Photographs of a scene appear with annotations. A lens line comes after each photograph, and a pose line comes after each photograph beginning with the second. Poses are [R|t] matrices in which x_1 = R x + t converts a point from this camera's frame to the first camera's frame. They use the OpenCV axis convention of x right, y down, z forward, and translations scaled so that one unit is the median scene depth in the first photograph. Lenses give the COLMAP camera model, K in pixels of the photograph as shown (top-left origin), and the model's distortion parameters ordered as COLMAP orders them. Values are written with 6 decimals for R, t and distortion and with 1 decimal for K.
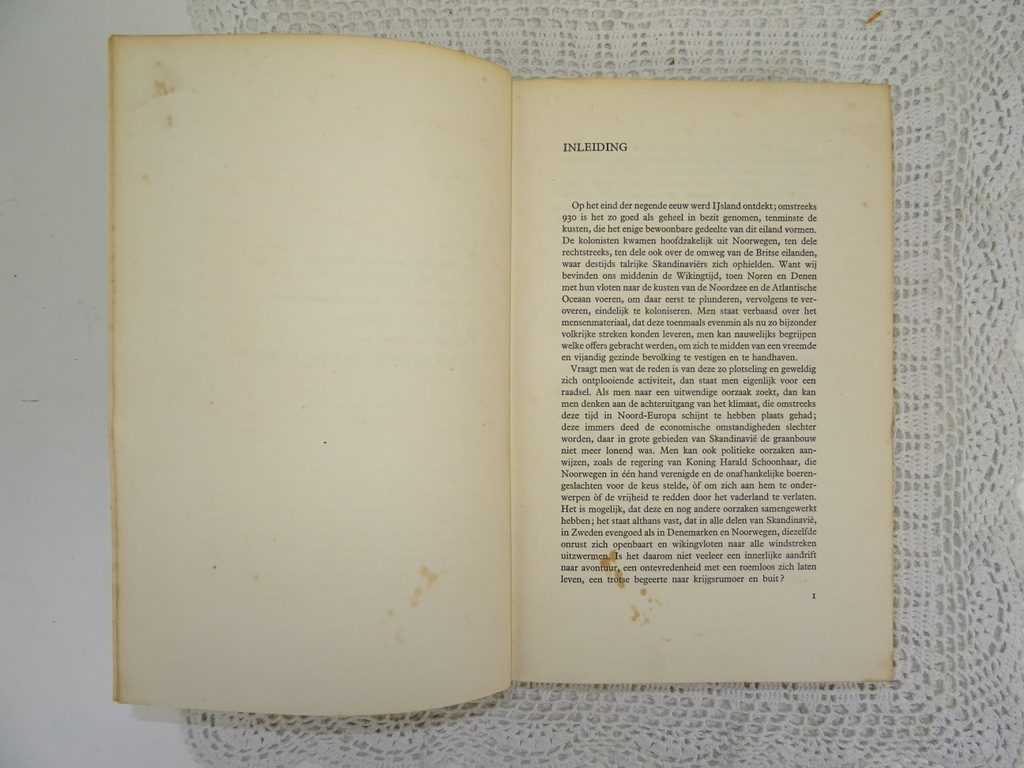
lens RADIAL K [[664.8, 0, 491.4], [0, 664.8, 387.6], [0, 0, 1]] dist [-0.004322, -0.004559]
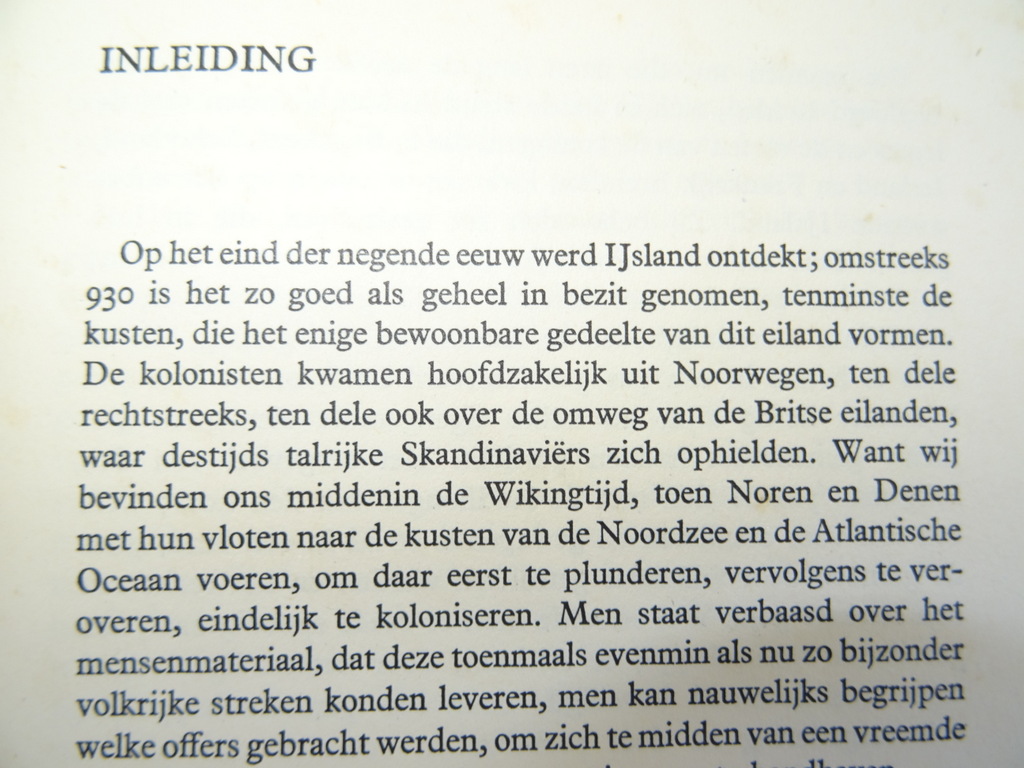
lens RADIAL K [[729.5, 0, 511.3], [0, 729.5, 385.5], [0, 0, 1]] dist [-0.000013, -0.011343]
pose [[0.999477, -0.003063, 0.032185, 0.270668], [0.005064, 0.998045, -0.062299, -0.189081], [-0.031932, 0.062429, 0.997538, 0.657351]]
